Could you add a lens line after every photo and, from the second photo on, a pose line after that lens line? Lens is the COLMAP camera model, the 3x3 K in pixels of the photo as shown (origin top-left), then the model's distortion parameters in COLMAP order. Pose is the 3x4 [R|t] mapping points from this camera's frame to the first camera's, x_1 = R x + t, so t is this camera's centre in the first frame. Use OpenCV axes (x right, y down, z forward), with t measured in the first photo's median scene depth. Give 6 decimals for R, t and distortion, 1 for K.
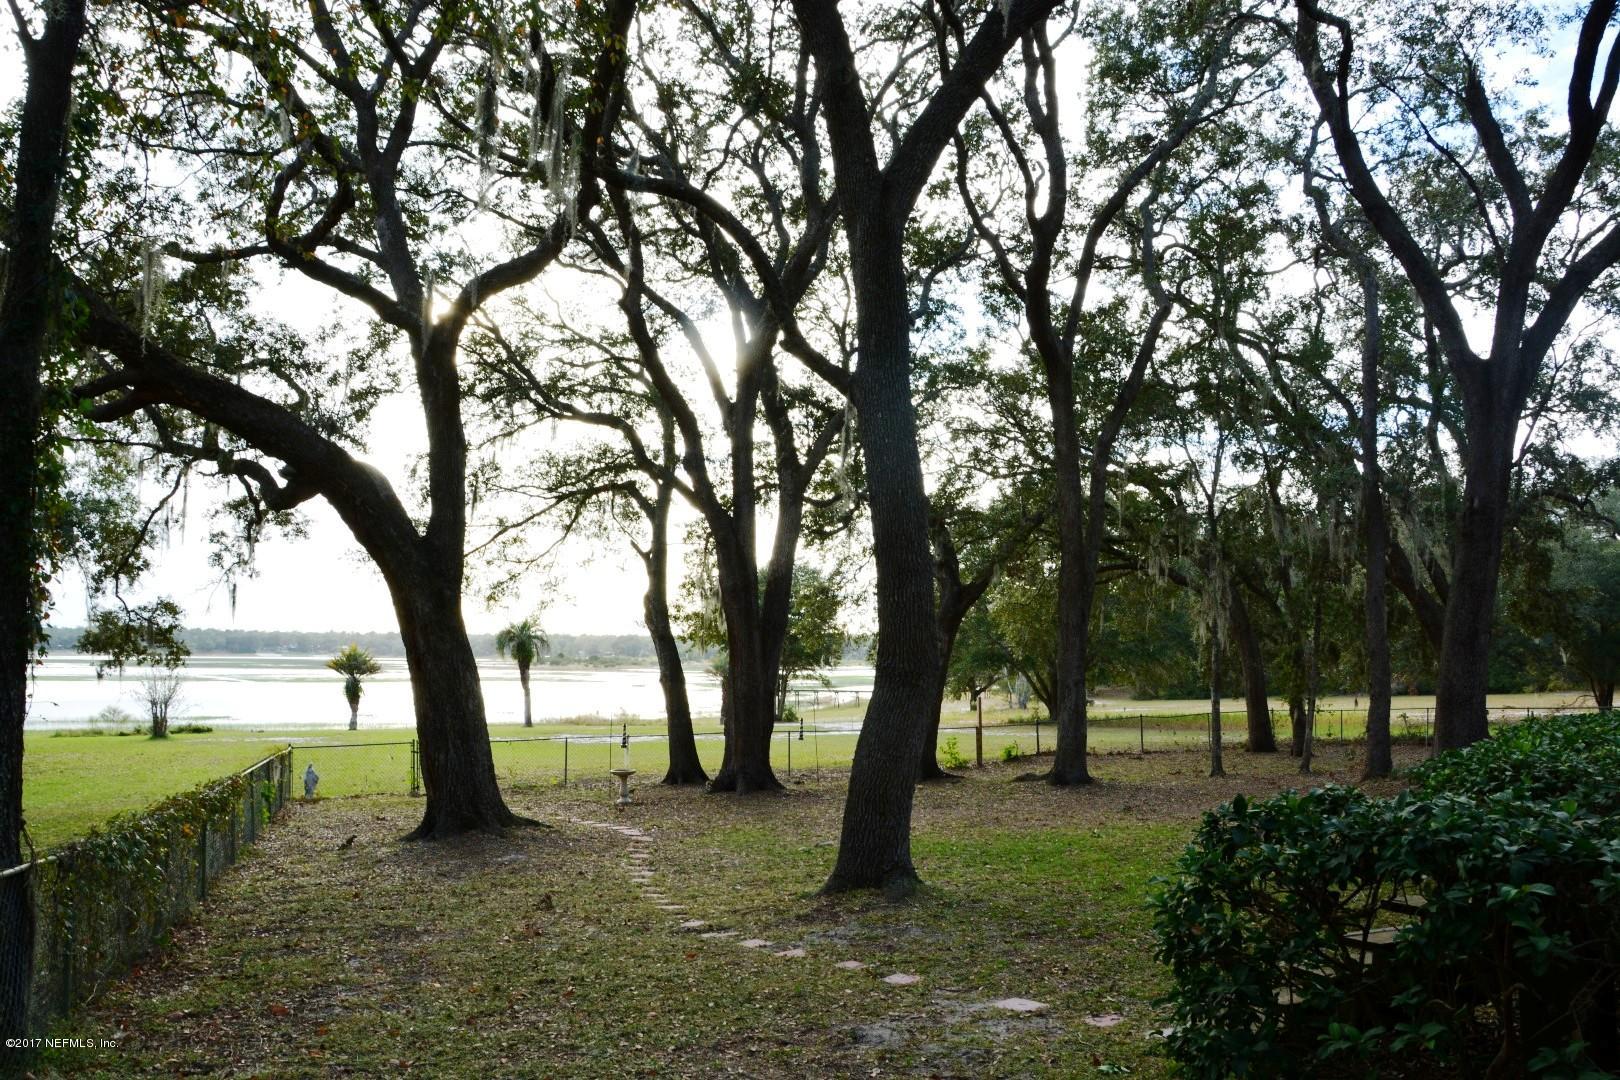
lens RADIAL K [[1310.5, 0, 803.1], [0, 1310.5, 539.5], [0, 0, 1]] dist [-0.147274, 0.140457]
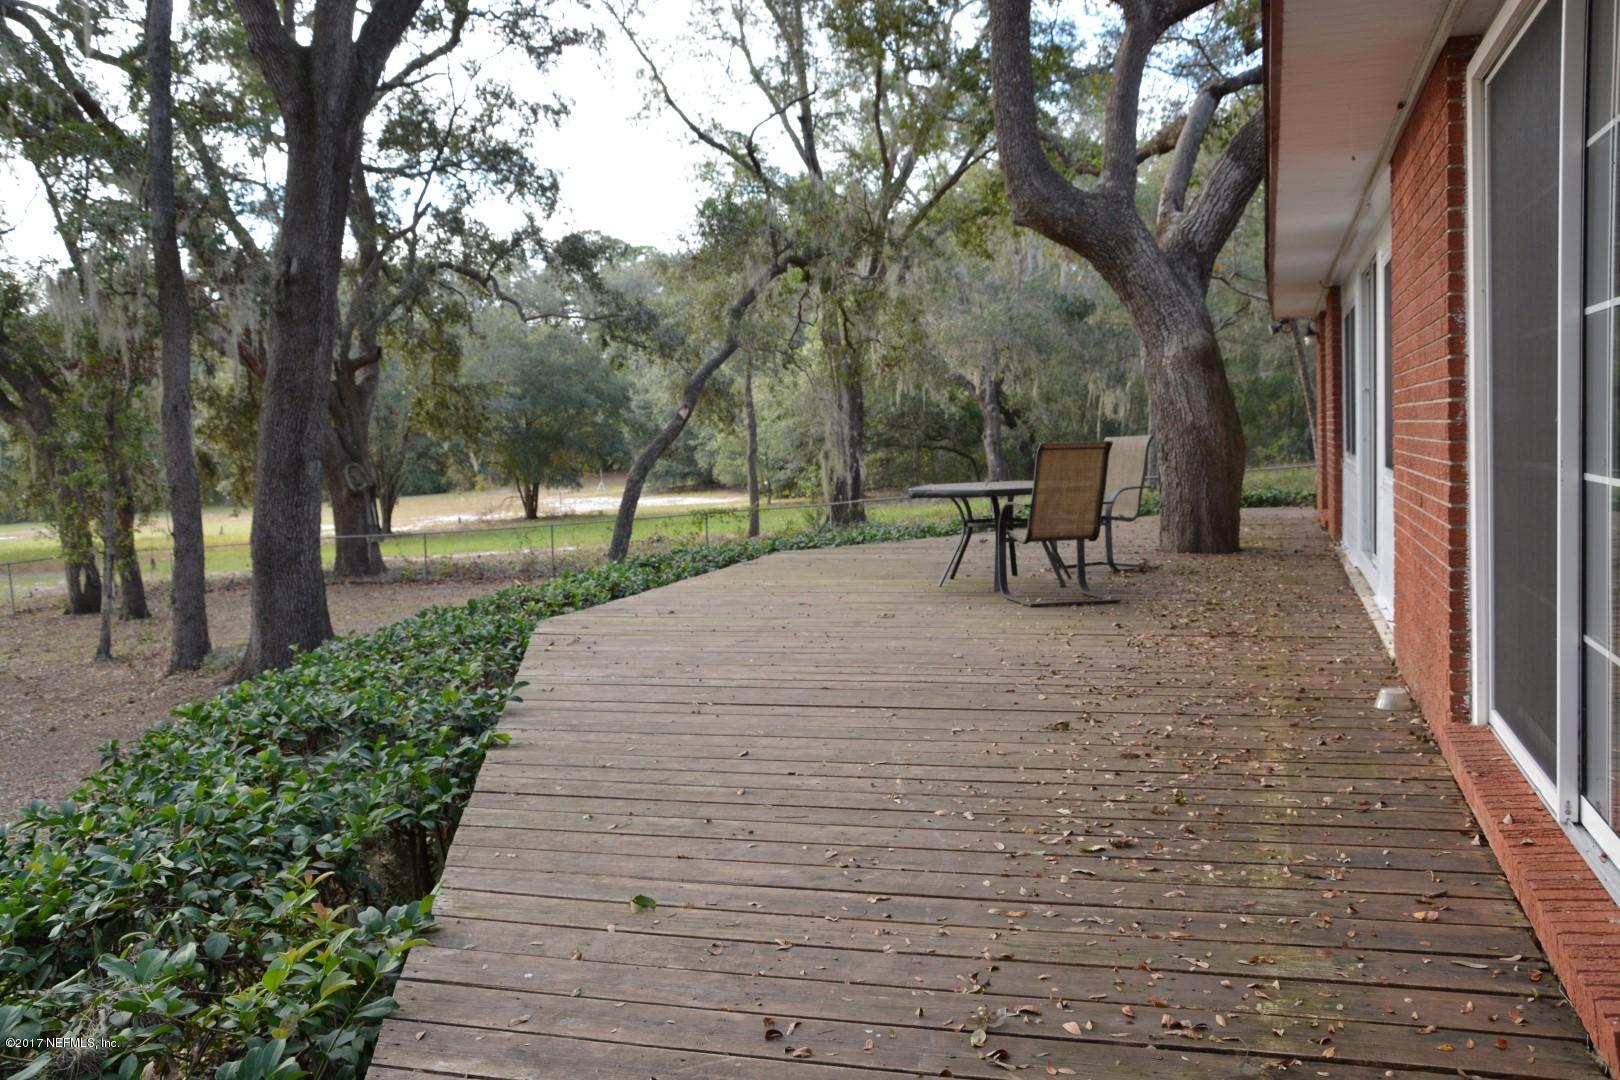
lens RADIAL K [[1462.3, 0, 810.0], [0, 1462.3, 540.0], [0, 0, 1]] dist [-0.078469, 0.126070]
pose [[0.738156, -0.080960, 0.669755, 0.105295], [-0.019860, 0.989735, 0.141528, 0.000636], [-0.674338, -0.117771, 0.728971, 0.123890]]
